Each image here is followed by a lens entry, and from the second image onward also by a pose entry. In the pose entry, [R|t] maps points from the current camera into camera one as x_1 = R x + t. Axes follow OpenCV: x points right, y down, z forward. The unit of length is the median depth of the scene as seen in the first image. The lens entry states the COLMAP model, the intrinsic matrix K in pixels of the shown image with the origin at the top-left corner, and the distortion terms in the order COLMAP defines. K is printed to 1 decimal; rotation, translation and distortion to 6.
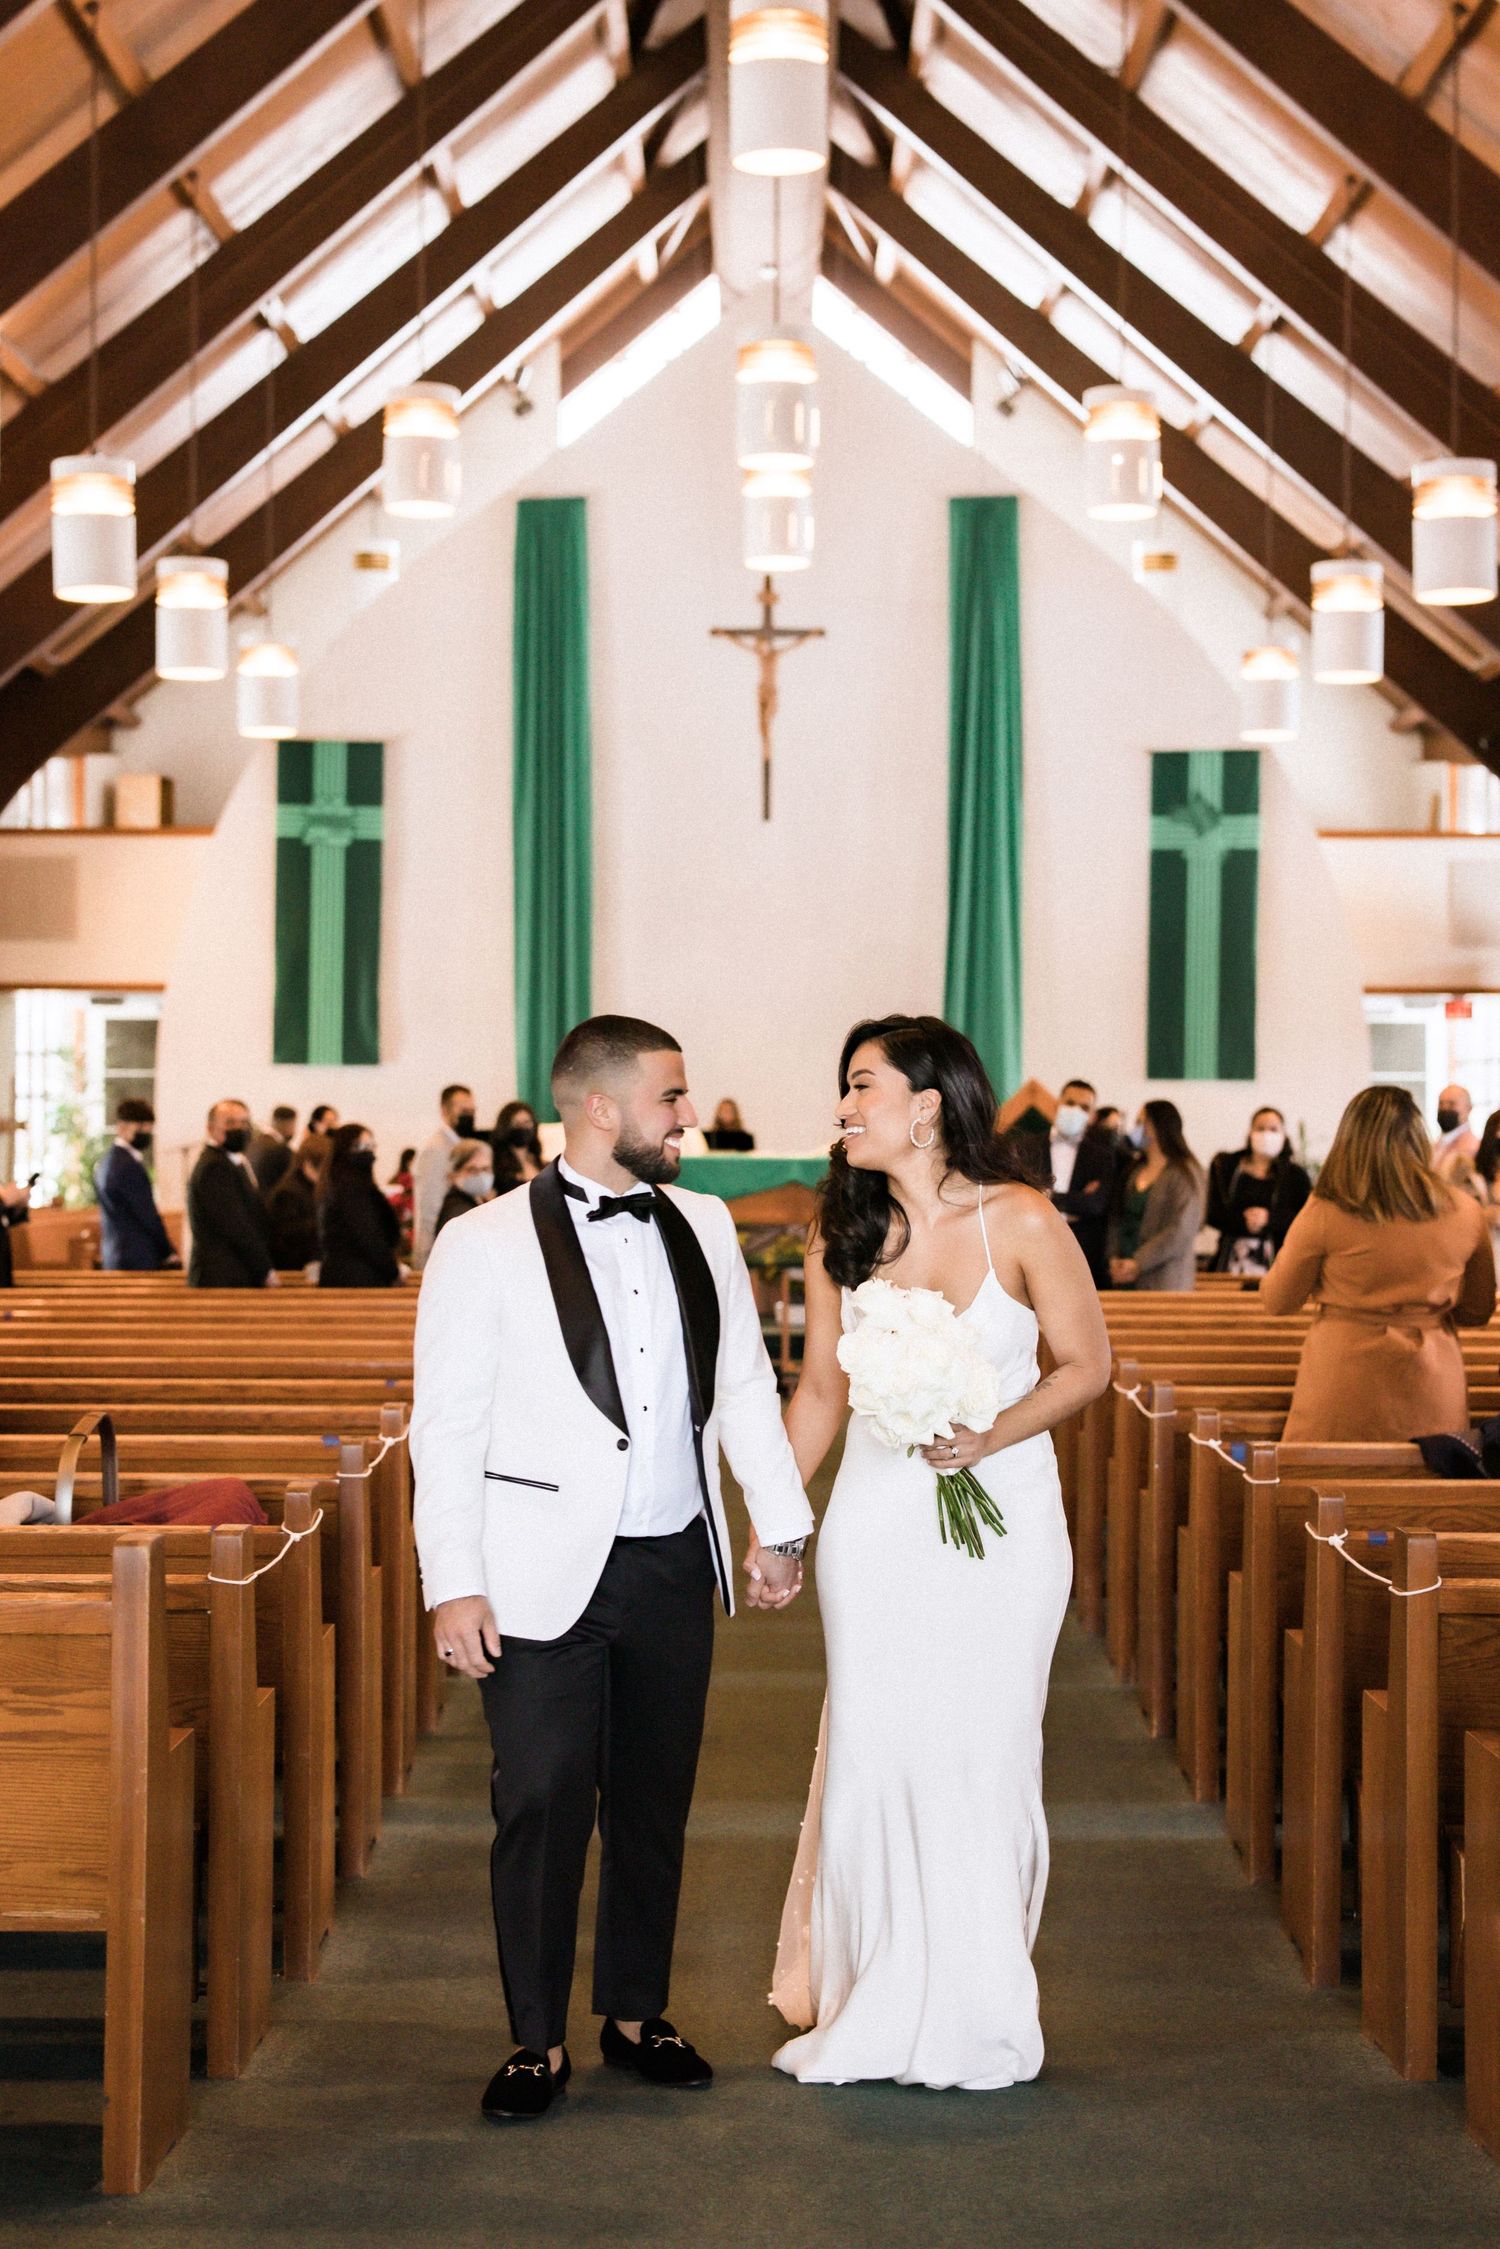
lens RADIAL K [[3453.7, 0, 723.7], [0, 3453.7, 1050.8], [0, 0, 1]] dist [-0.010271, 0.052261]
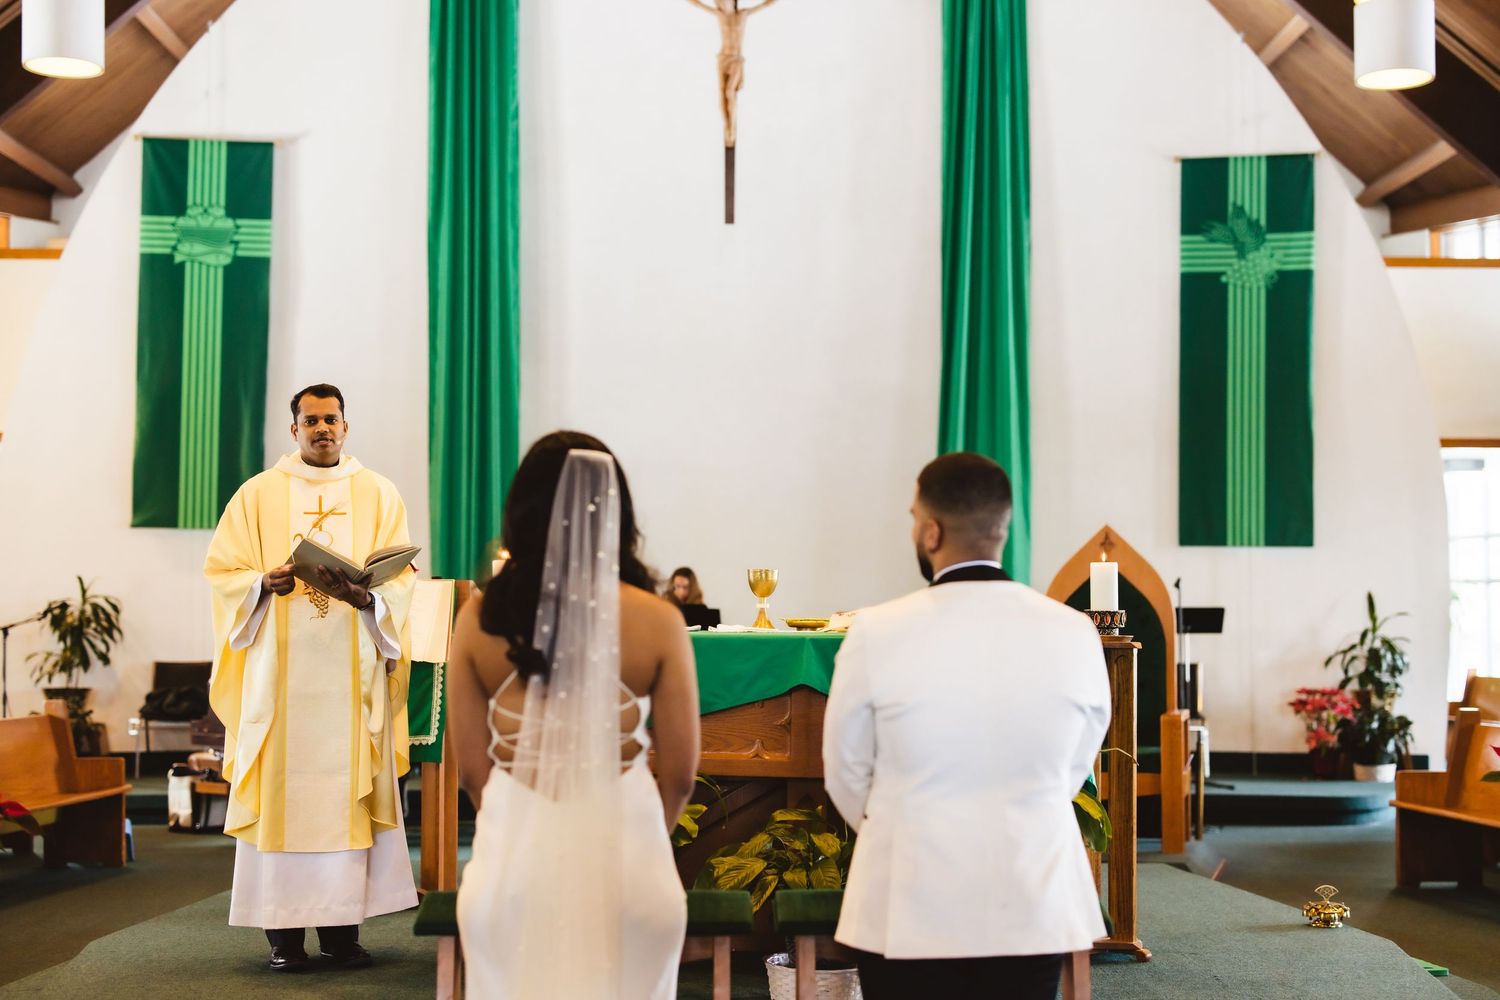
lens RADIAL K [[2064.7, 0, 750.0], [0, 2064.7, 500.0], [0, 0, 1]] dist [0.012865, 0.029936]
pose [[0.999552, 0.001020, 0.029910, 0.002483], [-0.000012, 0.999432, -0.033697, 0.013633], [-0.029927, 0.033681, 0.998984, 0.469911]]
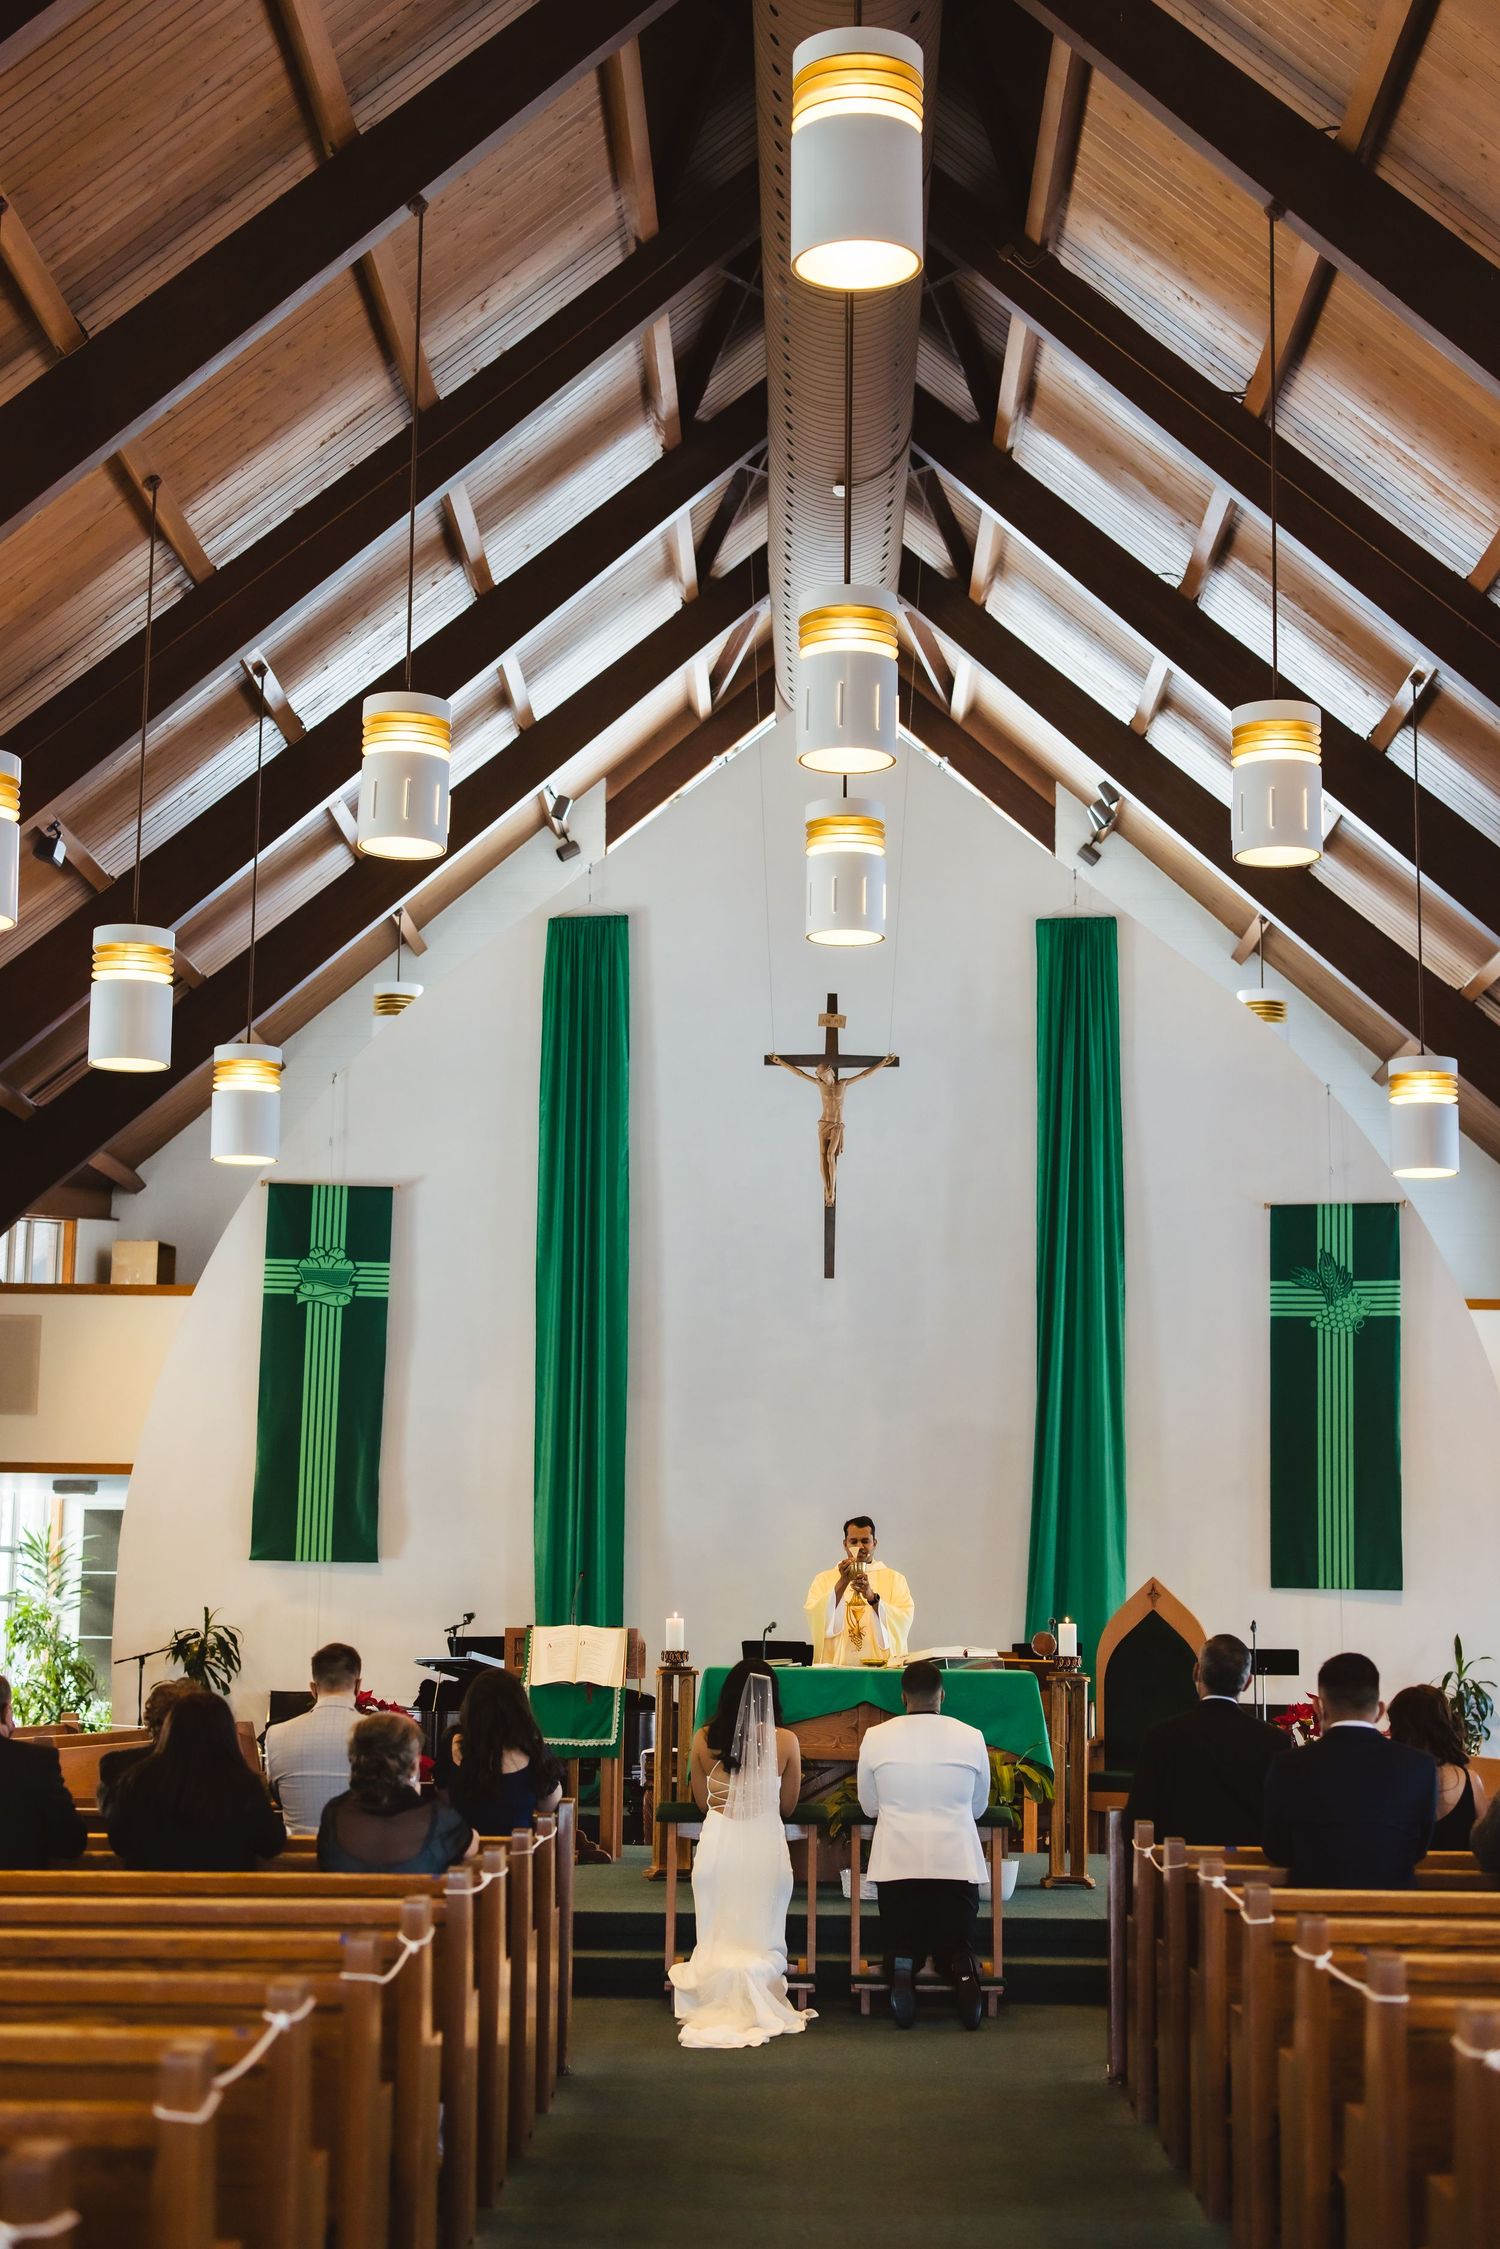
lens RADIAL K [[3095.7, 0, 750.0], [0, 3095.7, 1124.5], [0, 0, 1]] dist [0.012865, 0.029936]
pose [[0.999918, 0.007778, -0.010137, 0.000130], [-0.009153, 0.989595, -0.143592, 0.006220], [0.008915, 0.143673, 0.989585, 0.210362]]
